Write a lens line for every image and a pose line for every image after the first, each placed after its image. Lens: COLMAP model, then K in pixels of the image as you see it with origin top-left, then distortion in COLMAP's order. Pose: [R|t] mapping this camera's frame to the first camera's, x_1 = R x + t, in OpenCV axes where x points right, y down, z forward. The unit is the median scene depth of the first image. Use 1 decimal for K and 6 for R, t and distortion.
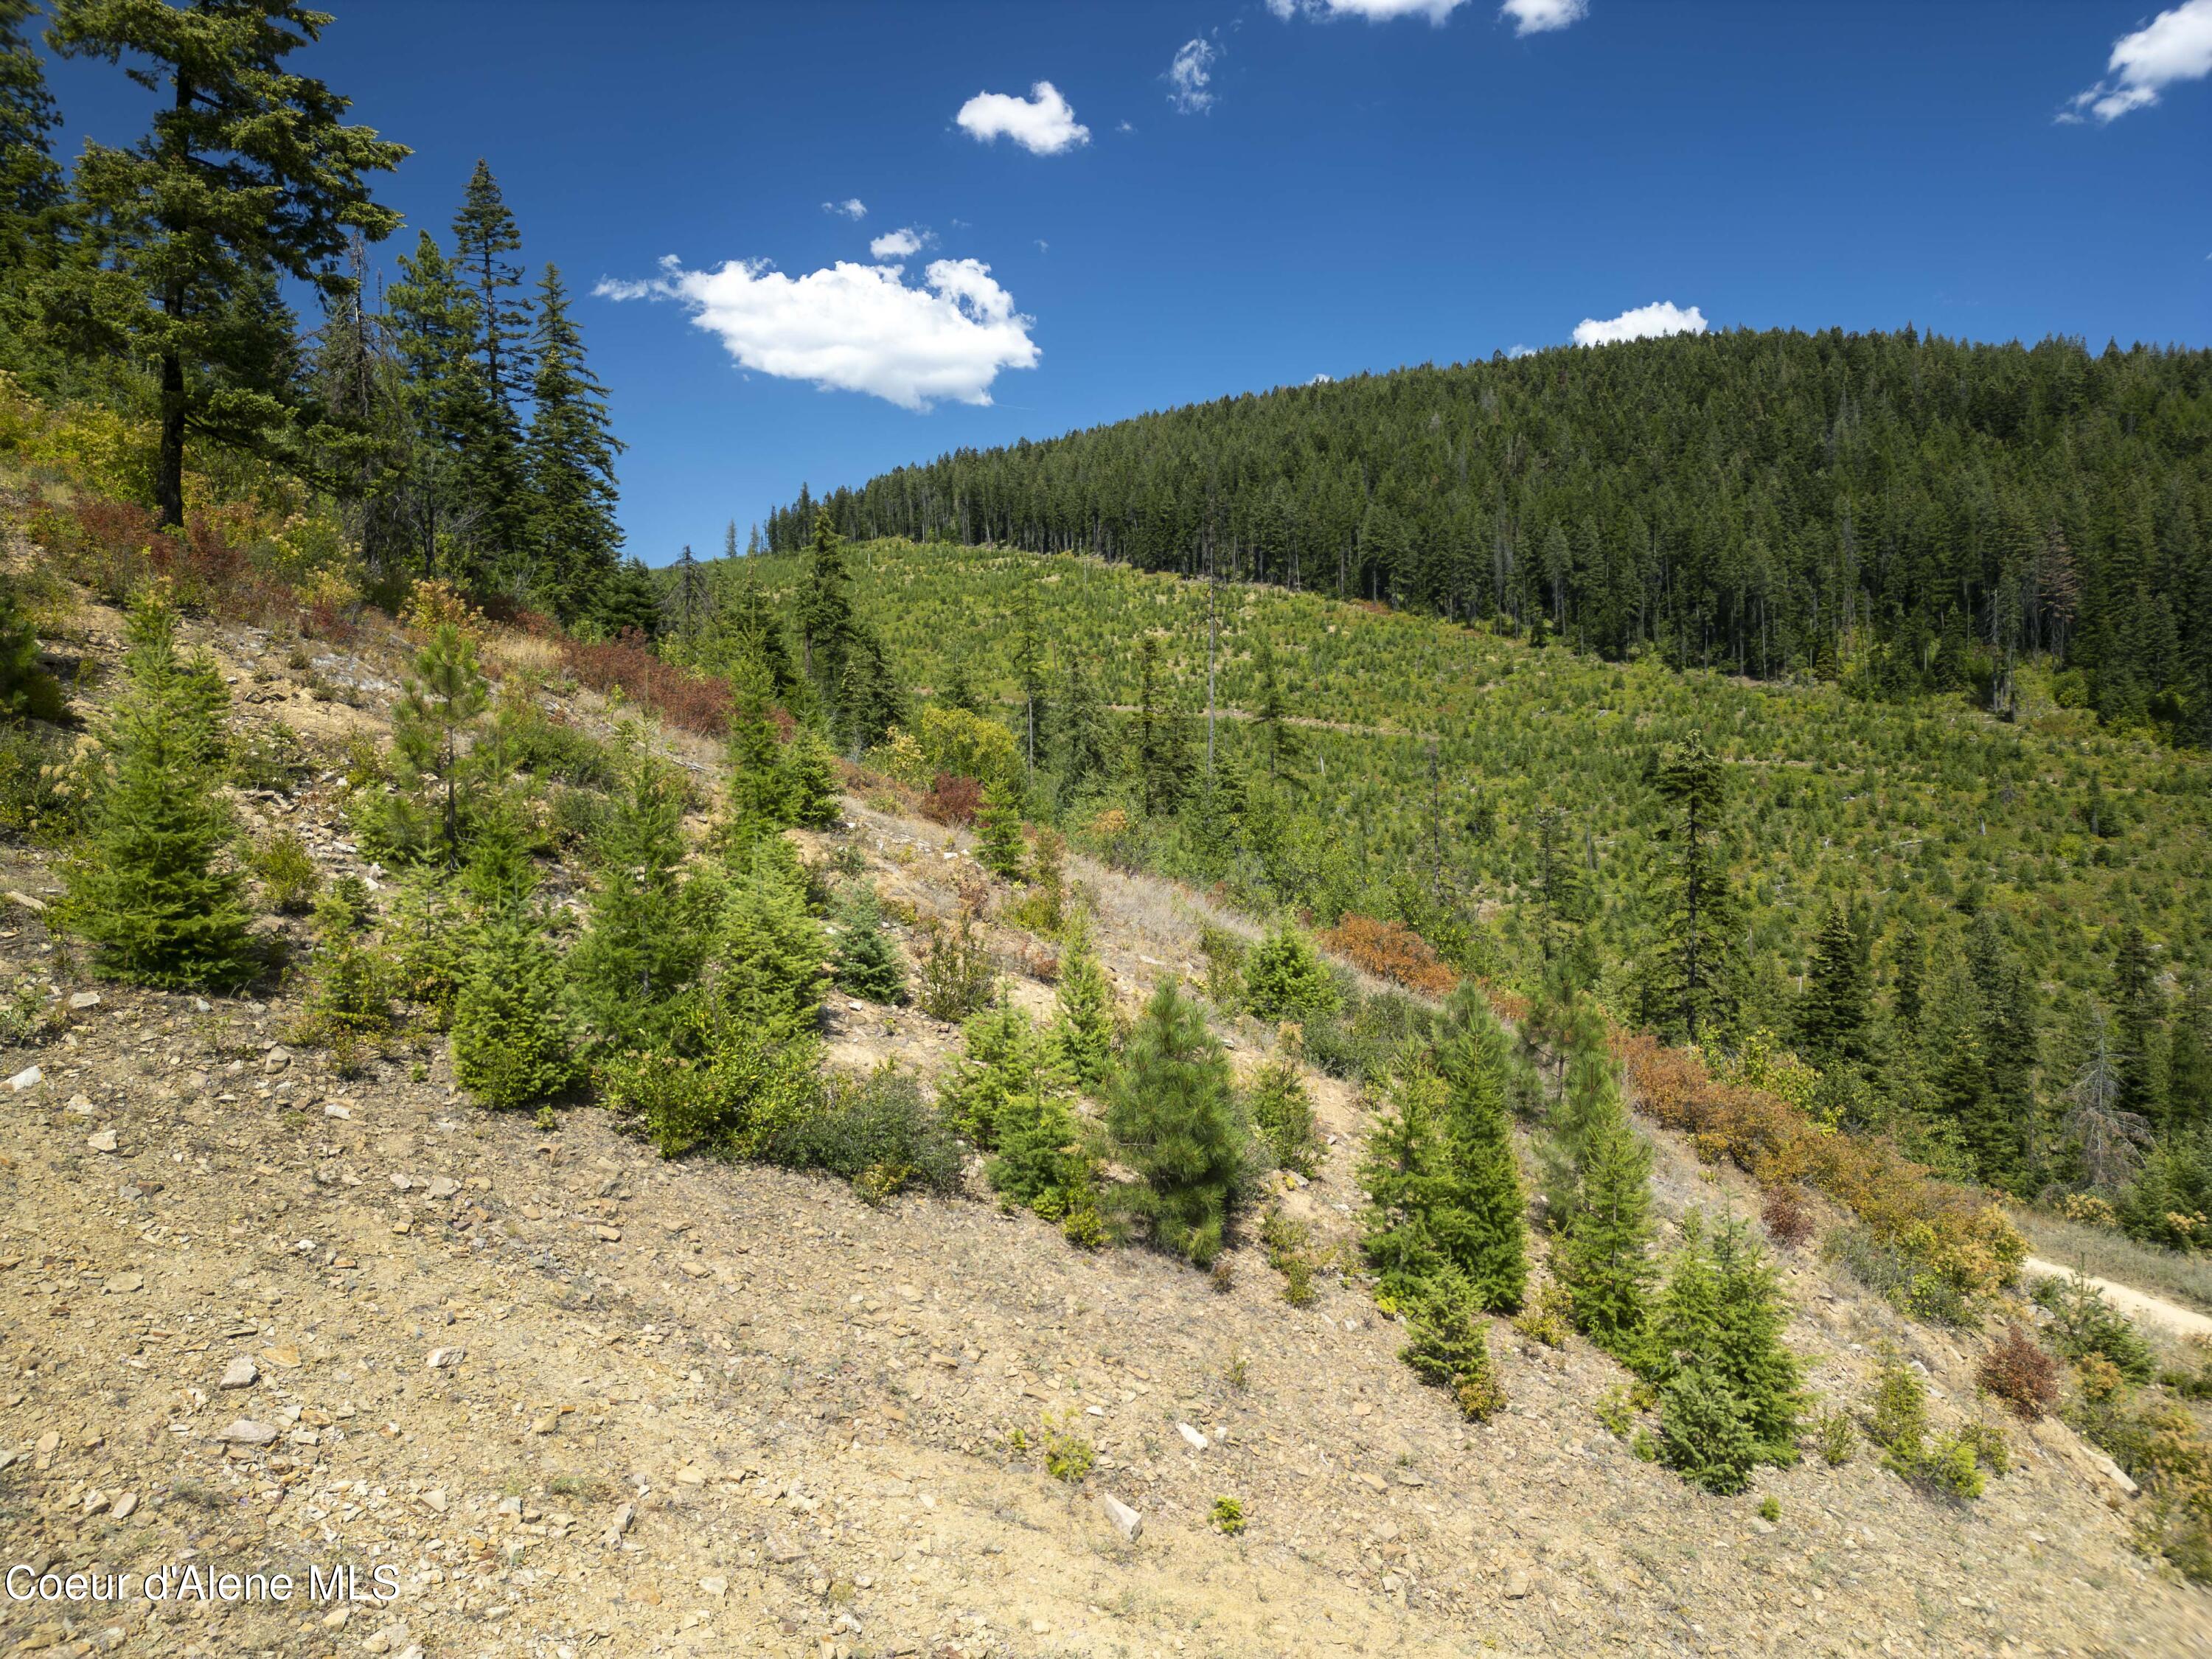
lens RADIAL K [[1540.5, 0, 1110.2], [0, 1540.5, 831.5], [0, 0, 1]] dist [0.075059, -0.068359]
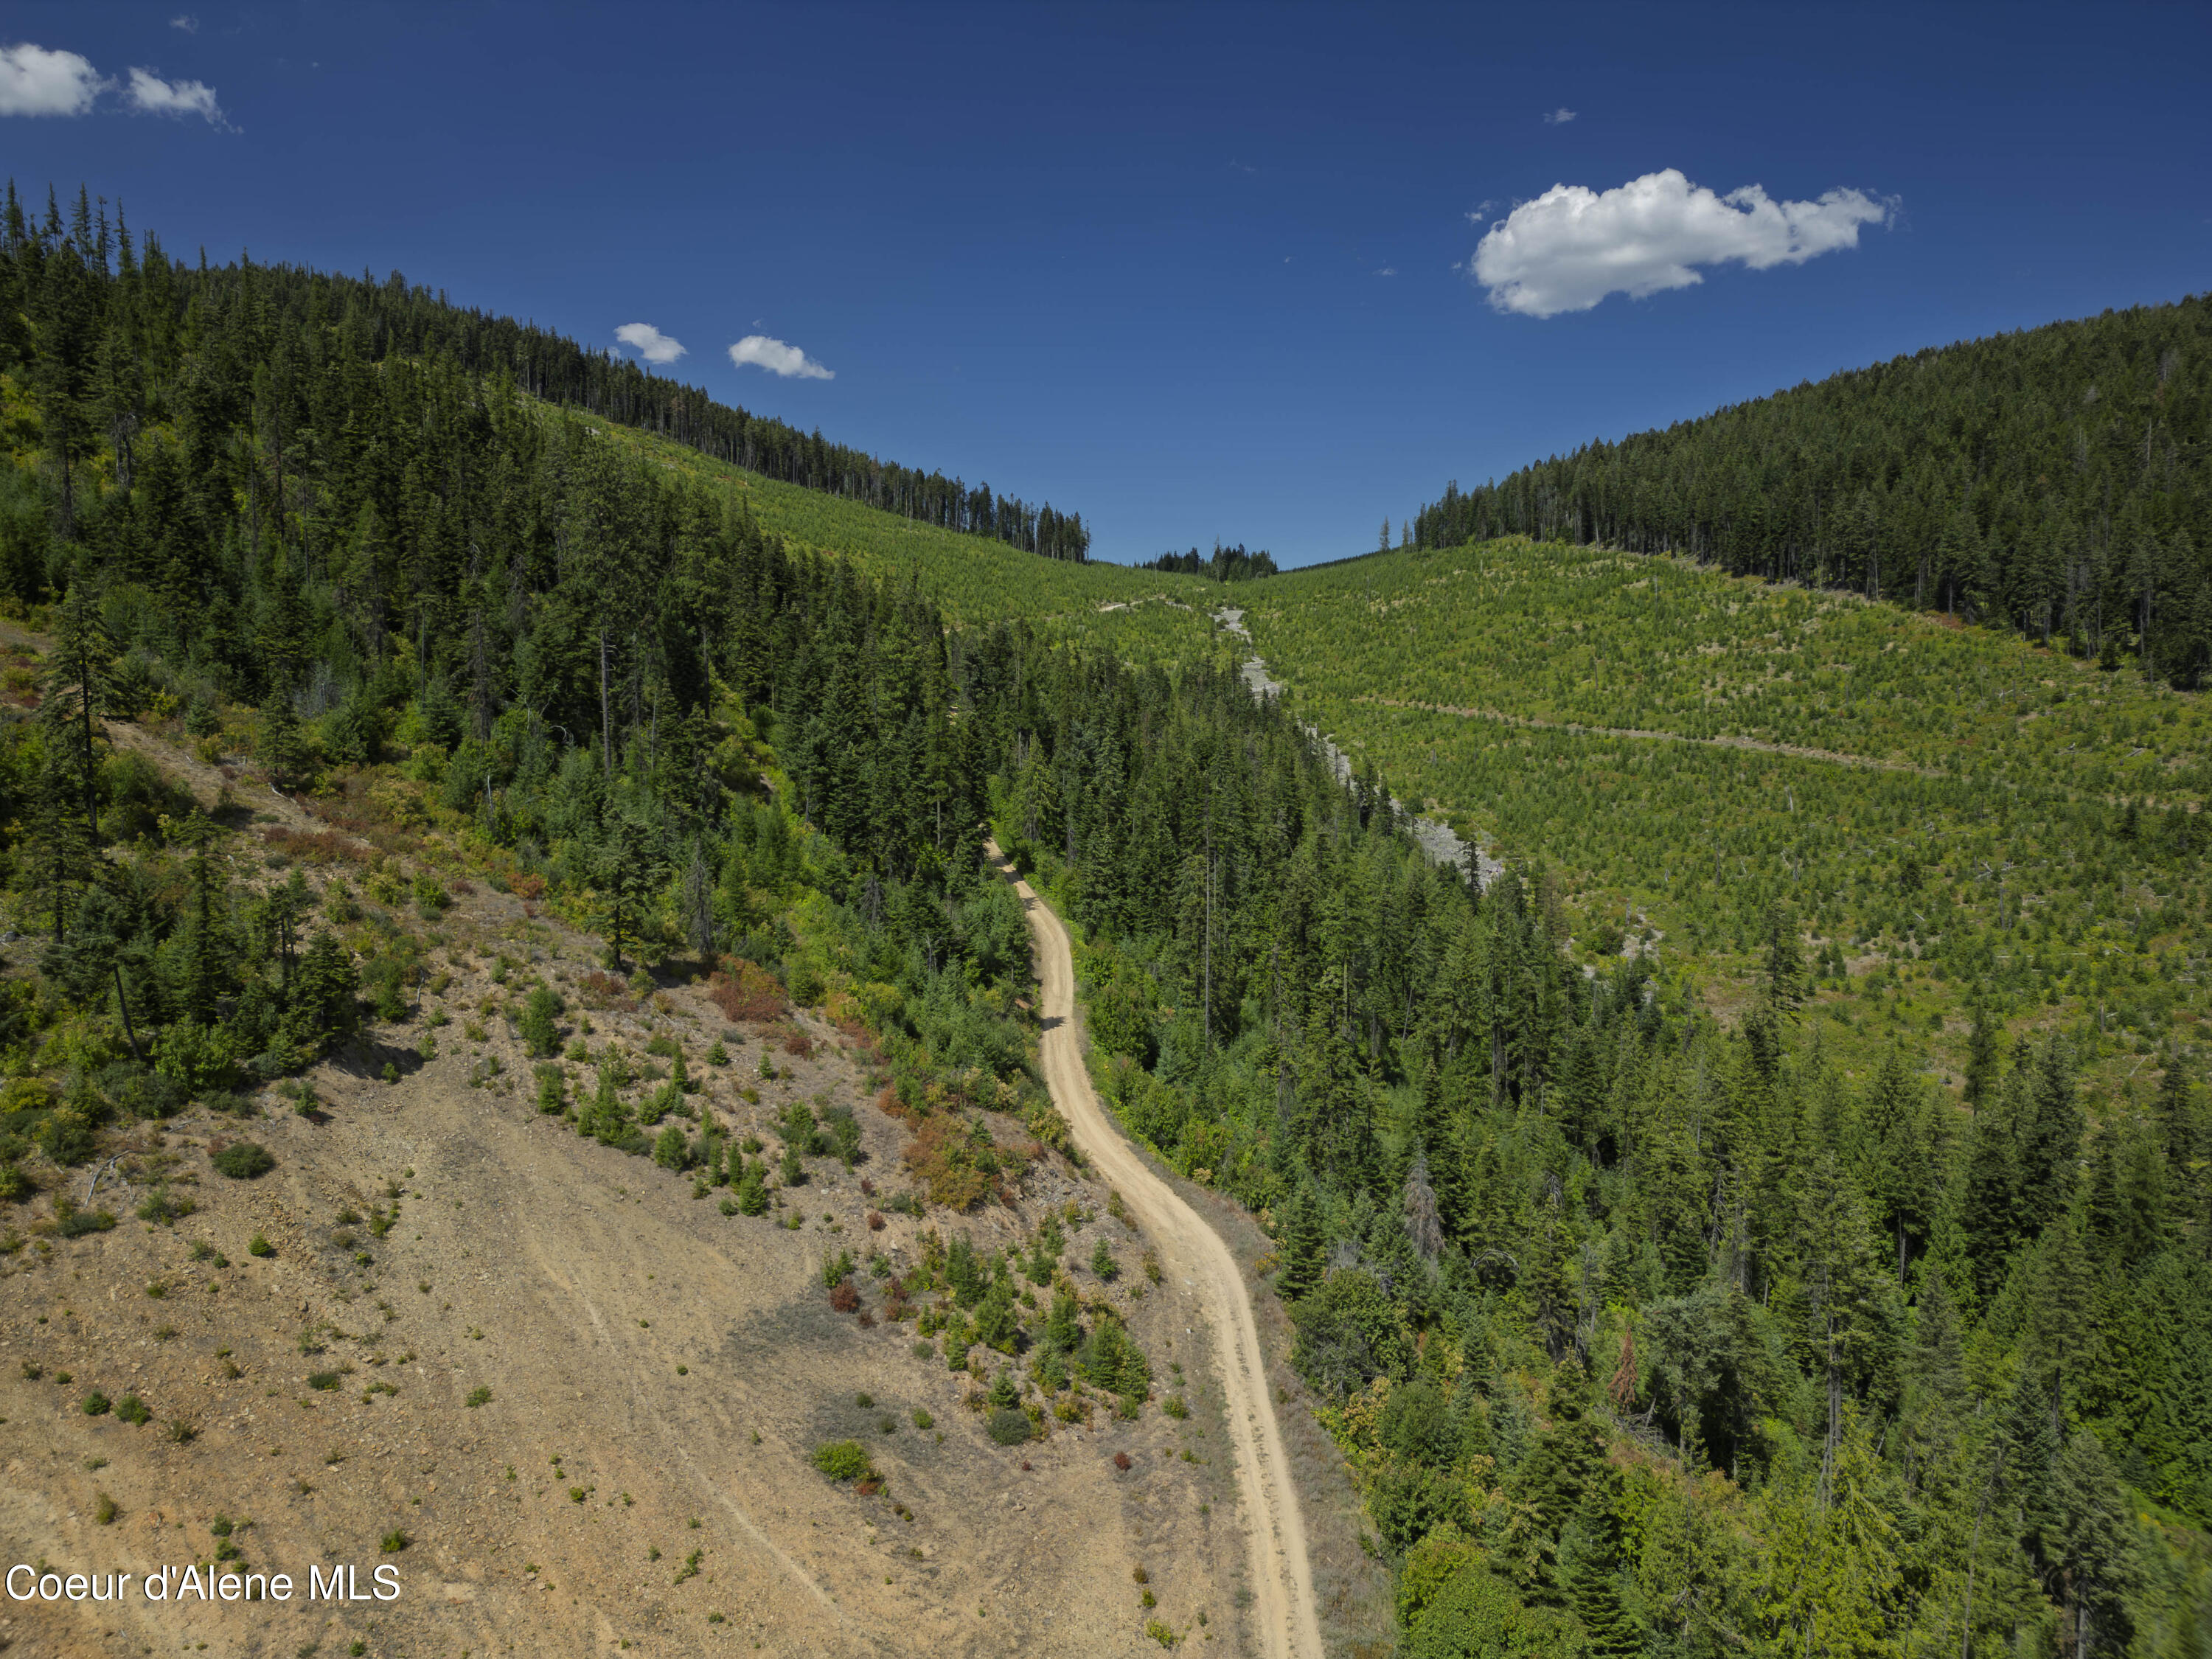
lens RADIAL K [[1530.6, 0, 1104.9], [0, 1530.6, 831.4], [0, 0, 1]] dist [0.089293, -0.106714]
pose [[0.889891, 0.036908, -0.454678, 0.129343], [-0.016926, 0.998707, 0.047942, -0.043016], [0.455859, -0.034967, 0.889365, -0.108331]]
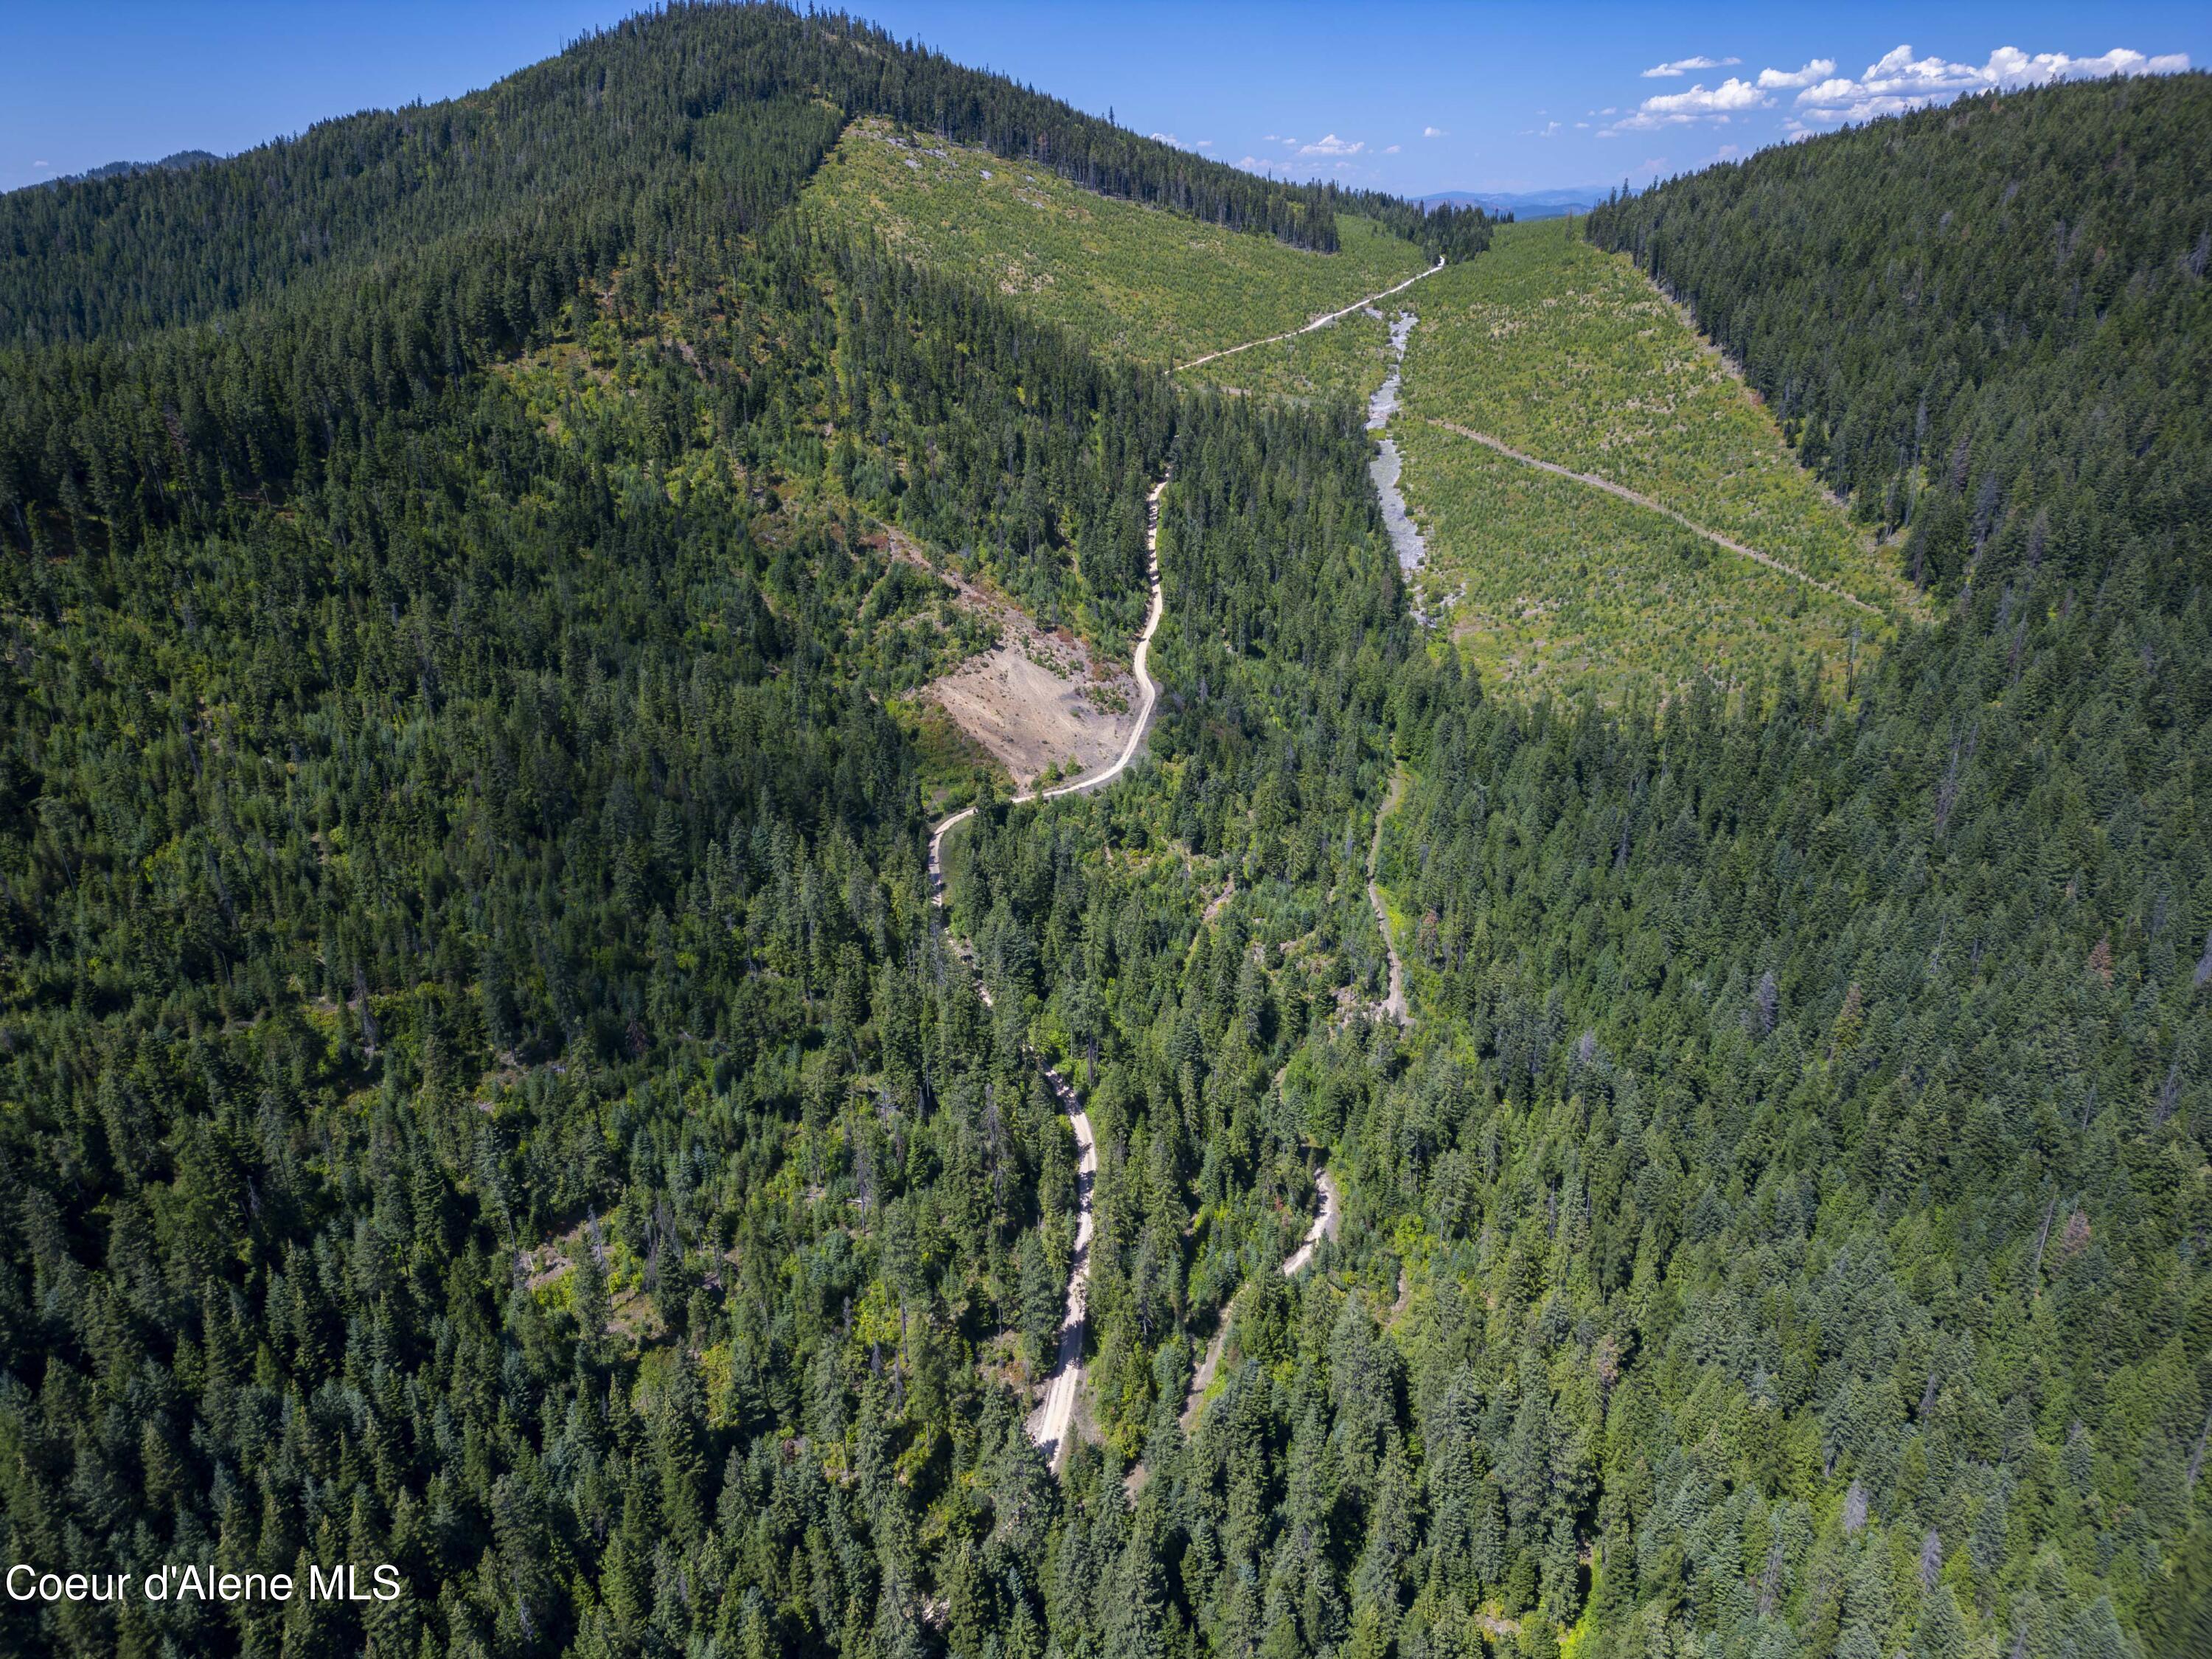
lens RADIAL K [[1637.0, 0, 1106.0], [0, 1637.0, 829.5], [0, 0, 1]] dist [0.072173, -0.063887]
pose [[0.763378, 0.231153, -0.603177, 0.724326], [-0.014279, 0.939590, 0.342004, -0.271773], [0.645795, -0.252465, 0.720563, -0.771438]]
